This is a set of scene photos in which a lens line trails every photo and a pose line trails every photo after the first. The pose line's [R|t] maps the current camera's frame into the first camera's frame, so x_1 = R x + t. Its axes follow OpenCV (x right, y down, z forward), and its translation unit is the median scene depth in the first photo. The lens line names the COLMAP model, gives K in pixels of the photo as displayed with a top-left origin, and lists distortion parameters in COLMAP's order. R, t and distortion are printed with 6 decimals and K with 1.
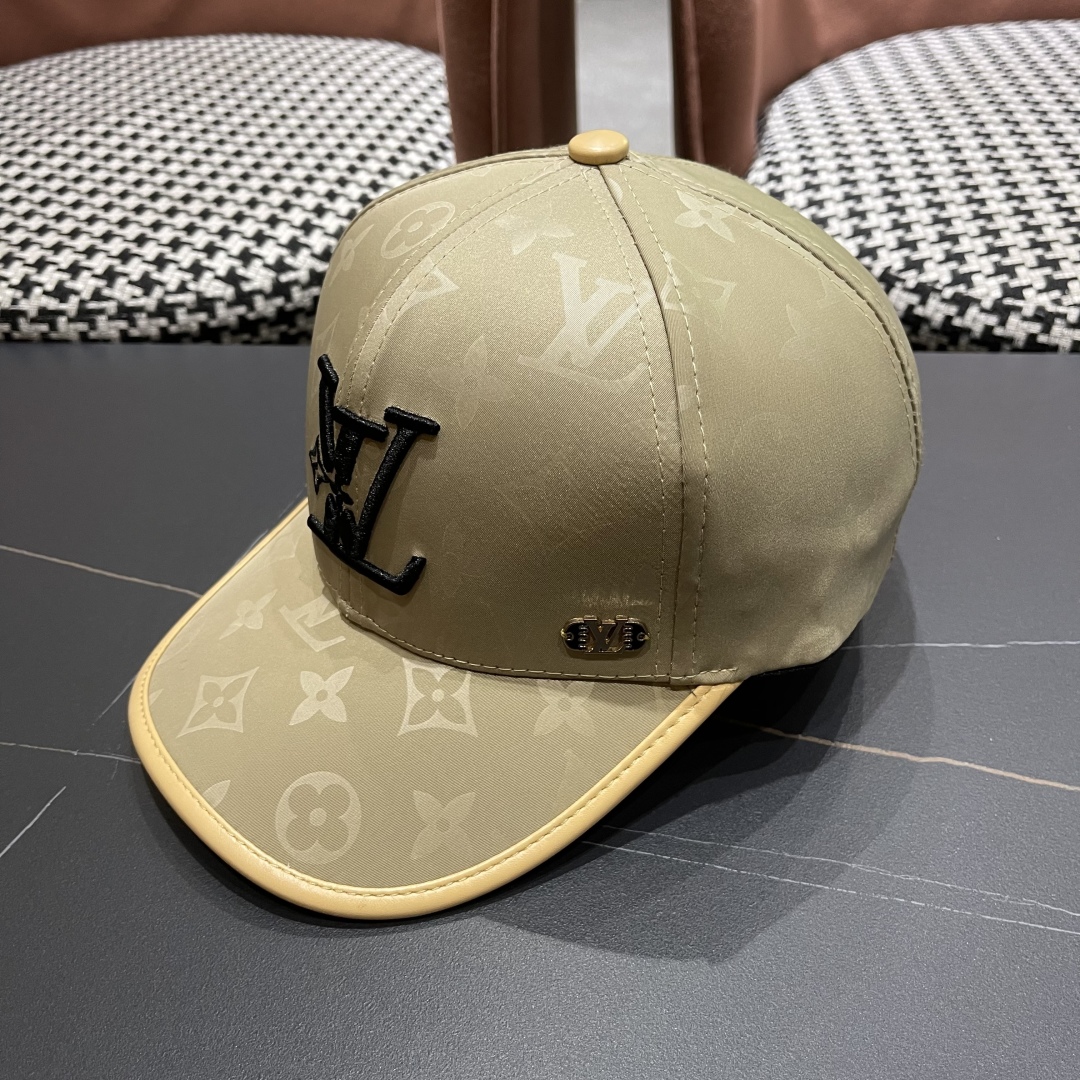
lens RADIAL K [[1117.4, 0, 539.1], [0, 1117.4, 556.1], [0, 0, 1]] dist [0.010187, 0.010811]
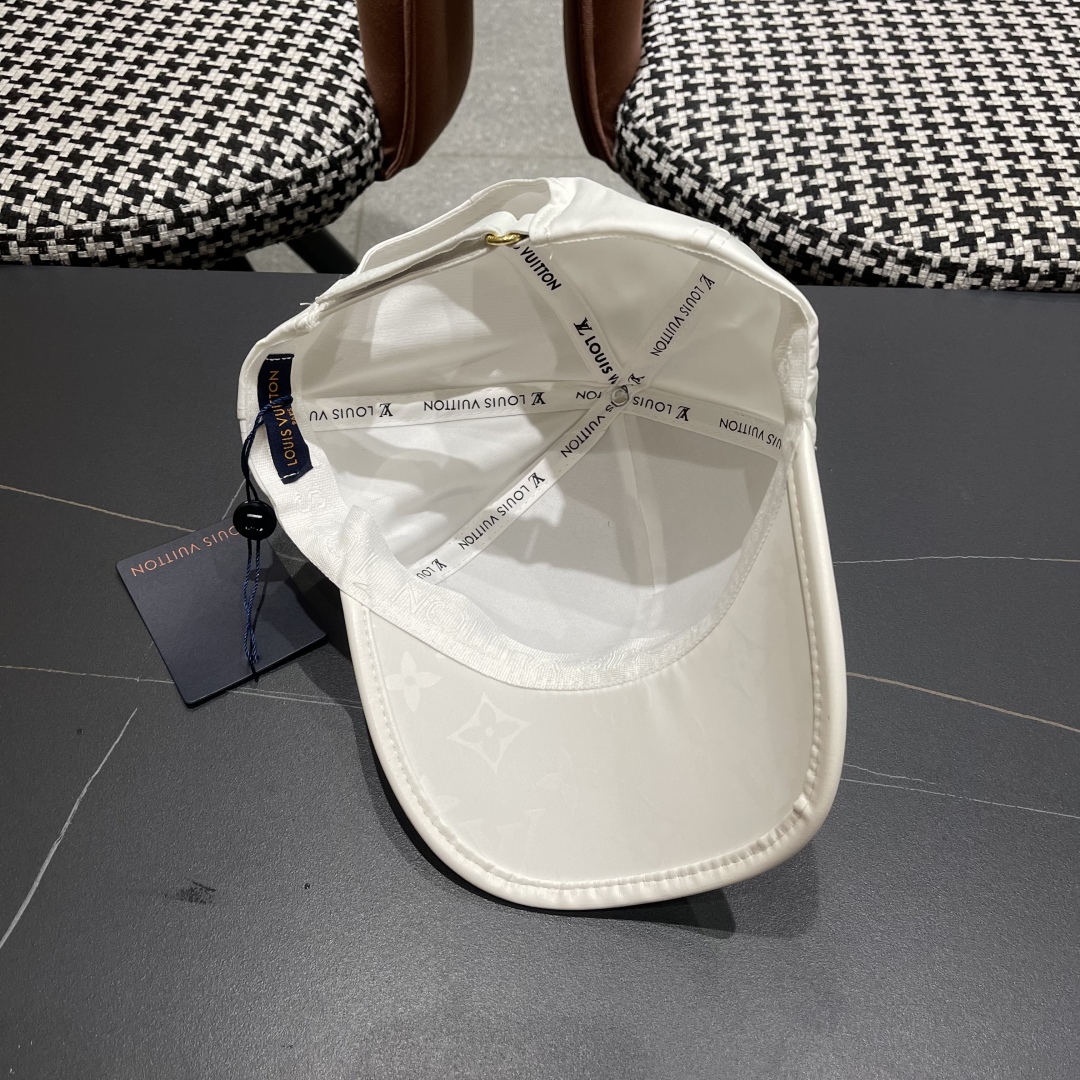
lens RADIAL K [[1112.8, 0, 538.7], [0, 1112.8, 552.5], [0, 0, 1]] dist [0.010158, 0.030150]
pose [[0.991618, -0.035831, 0.124140, -0.067737], [0.007278, 0.974744, 0.223208, -0.156447], [-0.129002, -0.220433, 0.966834, -0.169789]]
